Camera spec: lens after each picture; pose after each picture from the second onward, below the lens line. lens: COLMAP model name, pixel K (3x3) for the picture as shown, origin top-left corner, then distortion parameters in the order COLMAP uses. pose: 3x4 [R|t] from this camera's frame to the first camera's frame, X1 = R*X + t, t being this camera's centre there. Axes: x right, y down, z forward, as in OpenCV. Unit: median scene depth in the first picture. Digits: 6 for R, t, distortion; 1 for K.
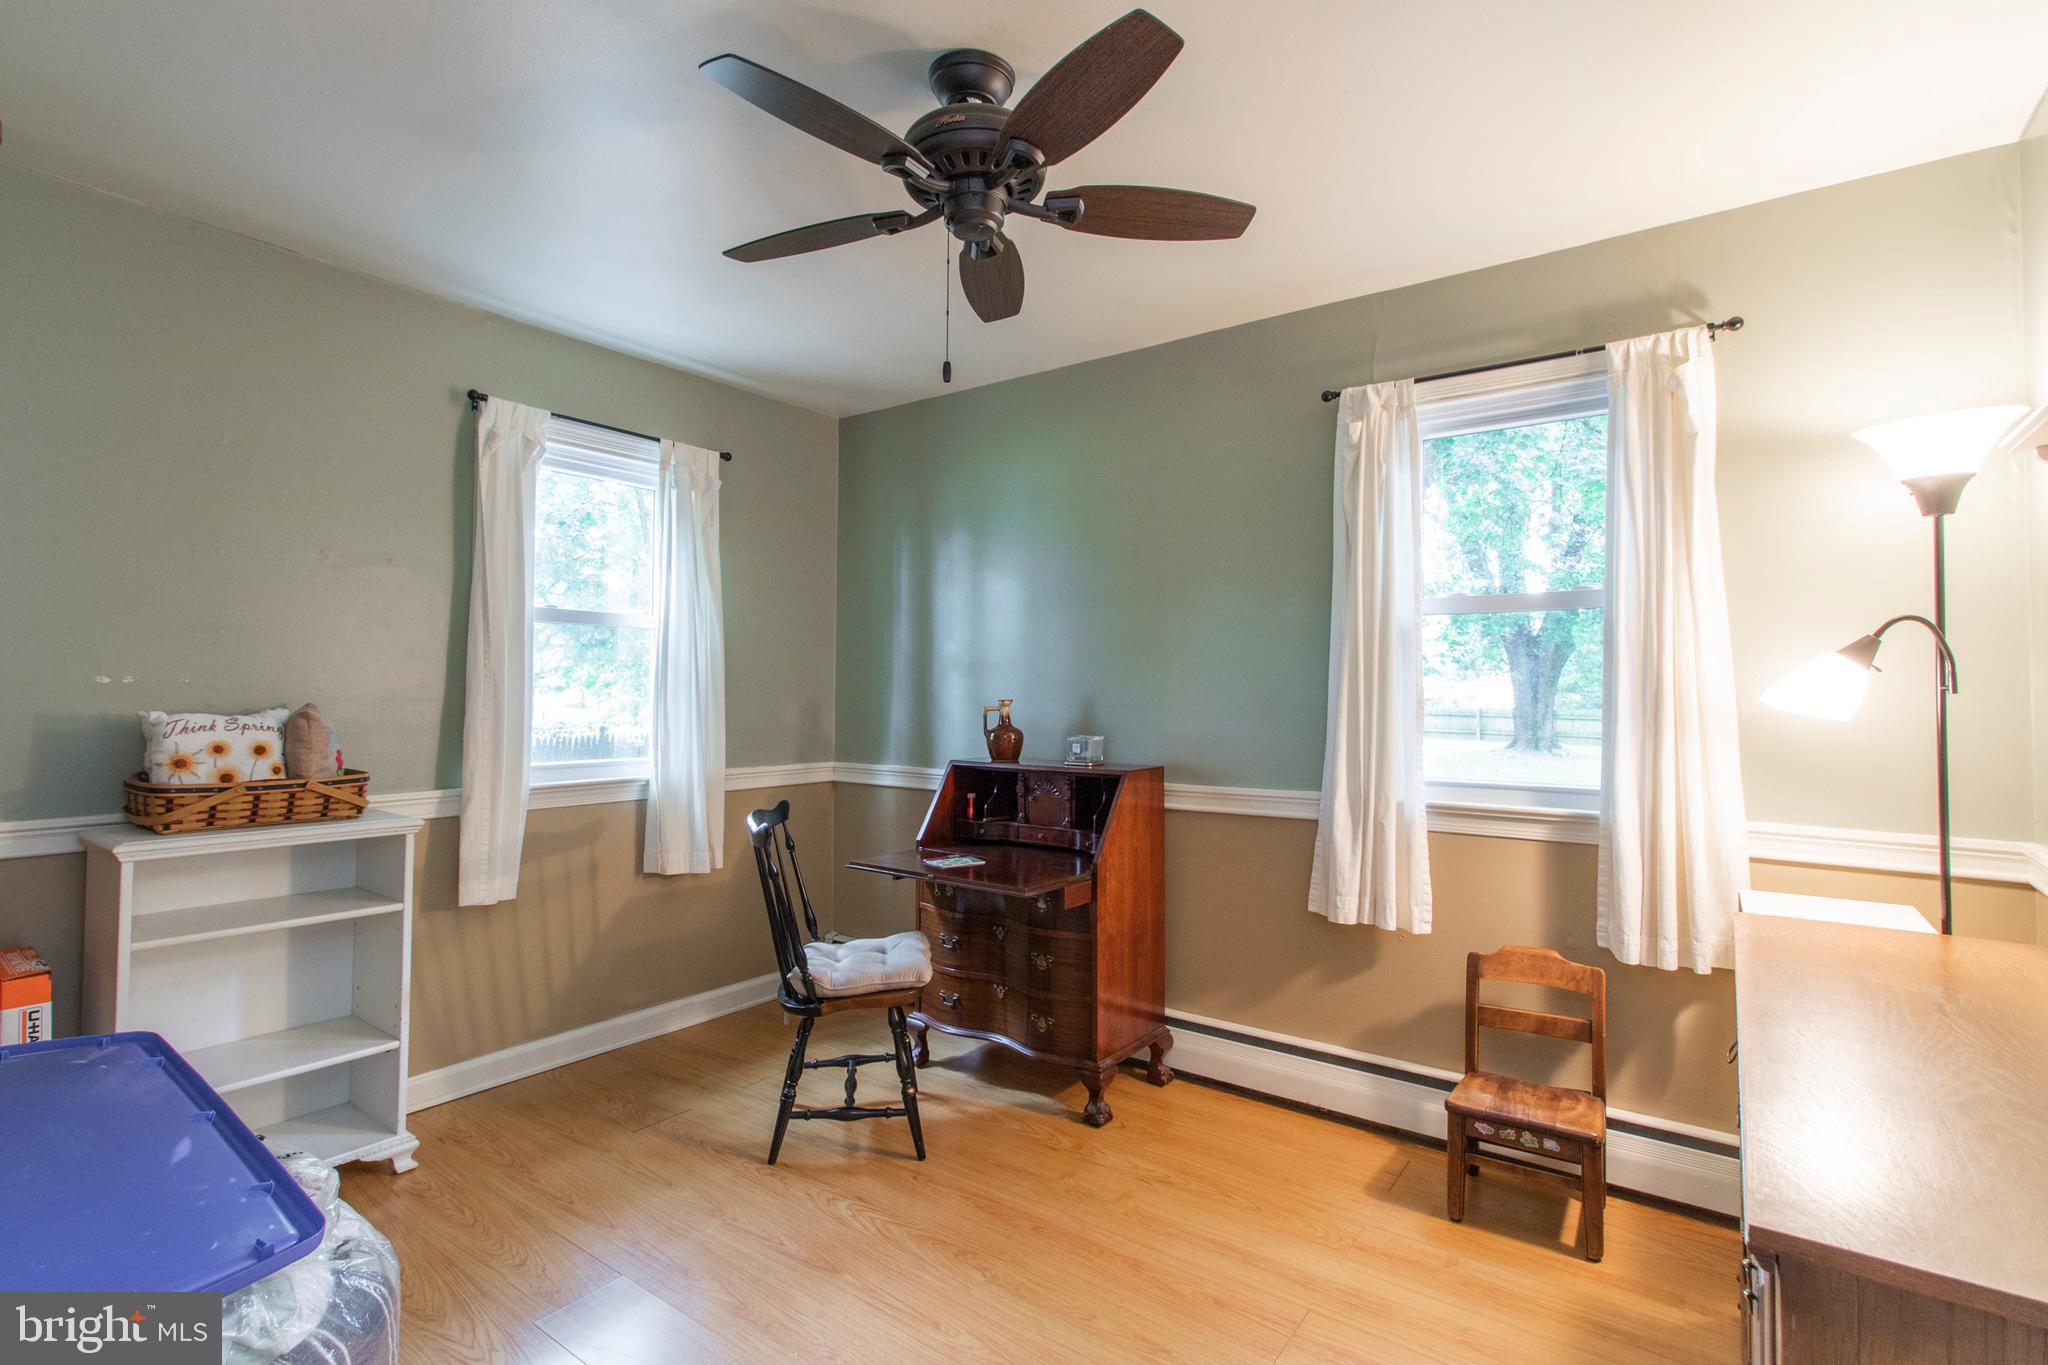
lens RADIAL K [[954.5, 0, 1017.9], [0, 954.5, 662.4], [0, 0, 1]] dist [0.000491, -0.043388]
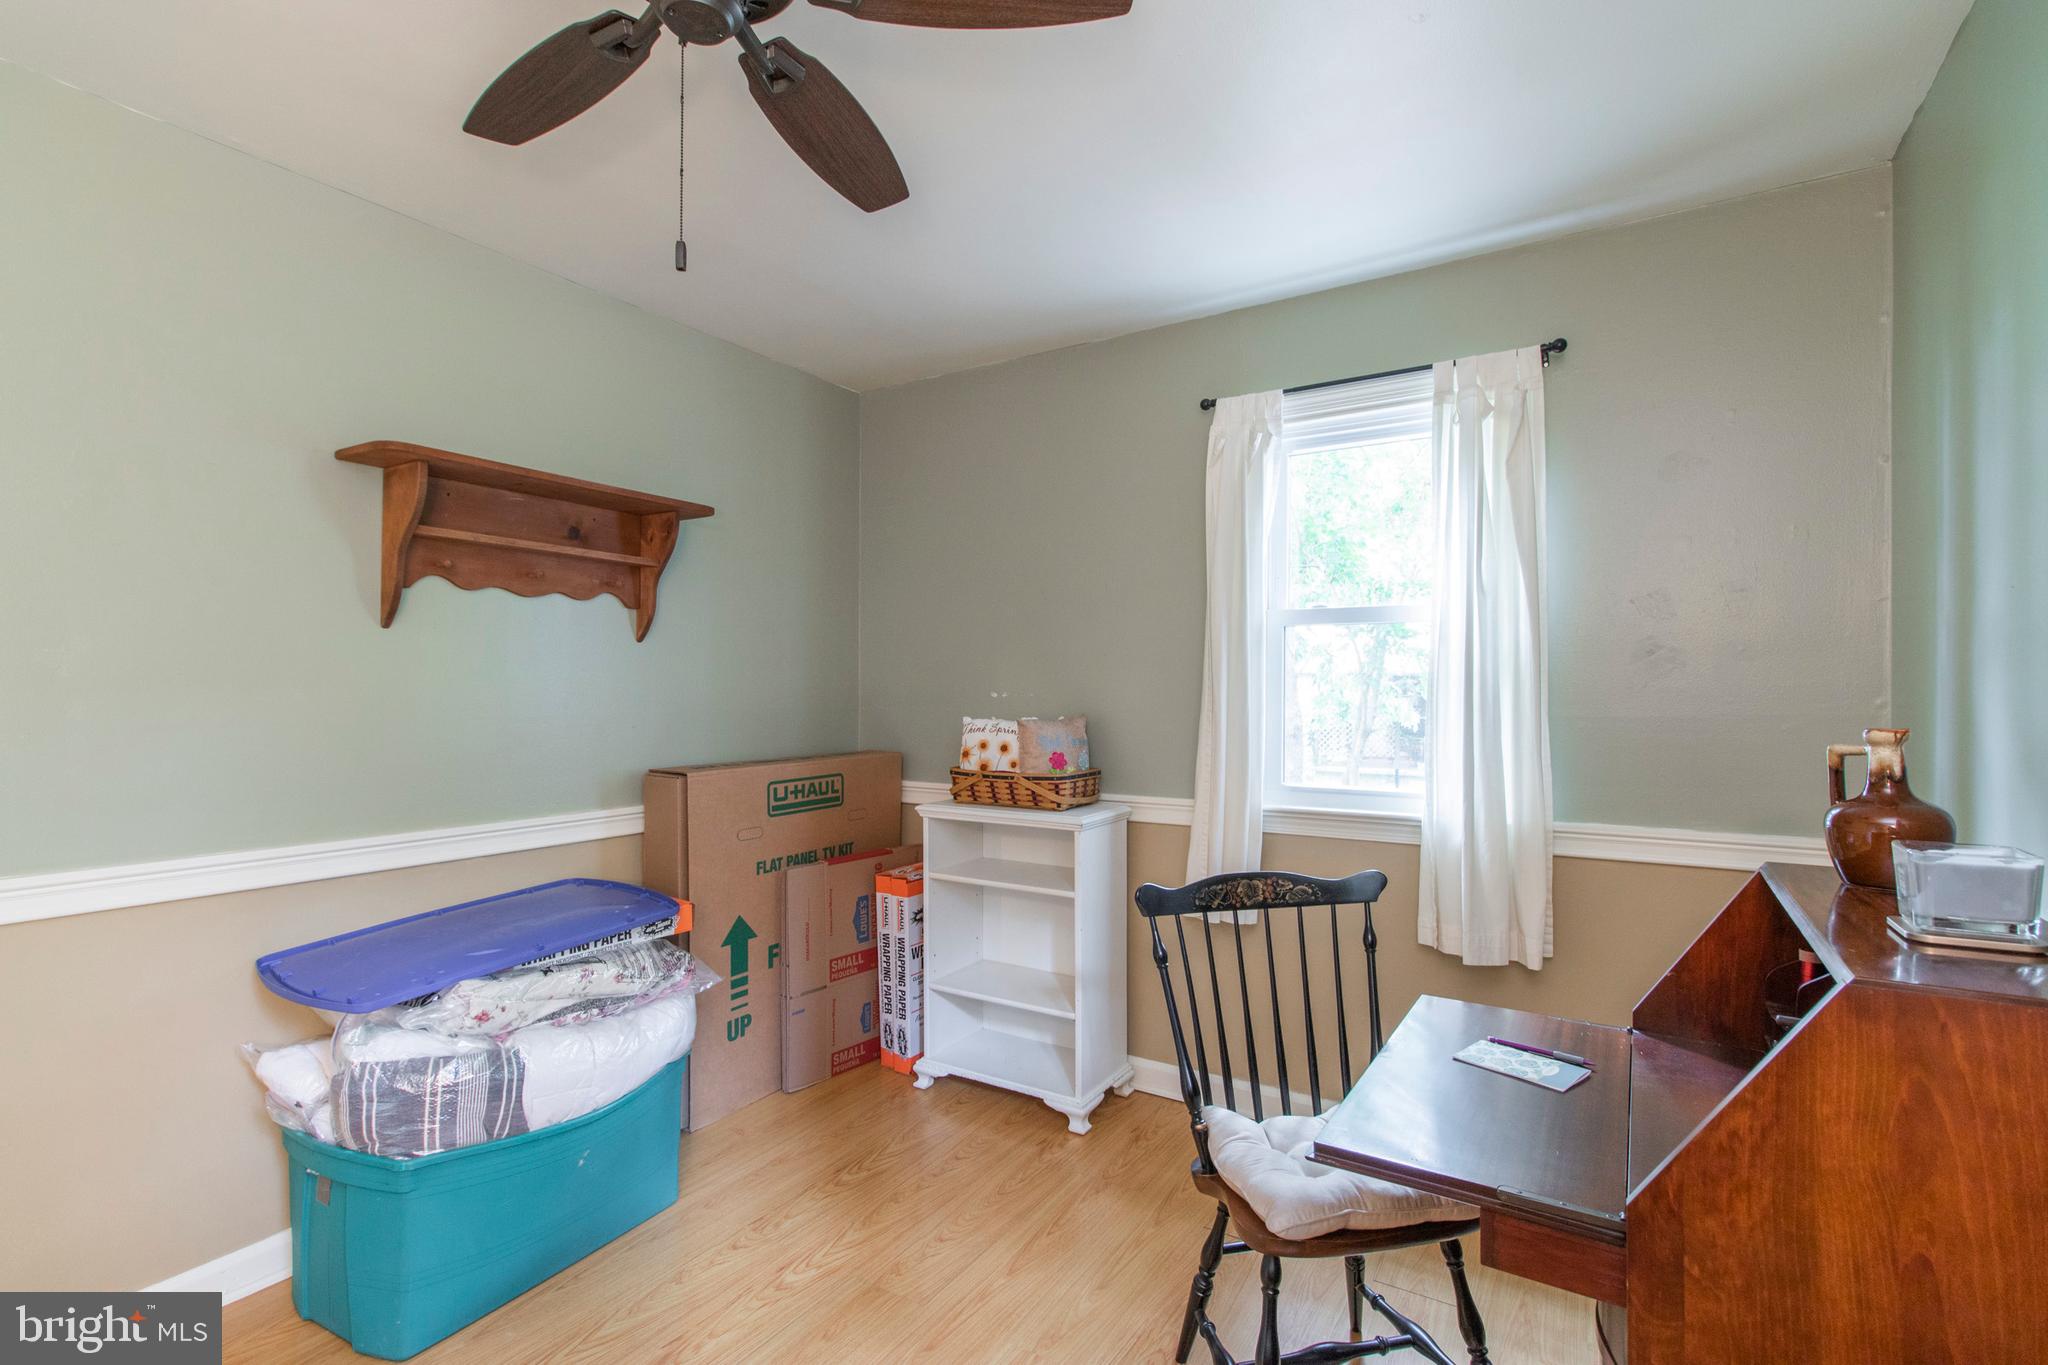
lens RADIAL K [[945.6, 0, 1007.5], [0, 945.6, 698.3], [0, 0, 1]] dist [0.000157, -0.000122]
pose [[0.069321, -0.002507, -0.997591, 0.455647], [0.025591, 0.999672, -0.000734, 0.023346], [0.997266, -0.025478, 0.069363, 0.832734]]
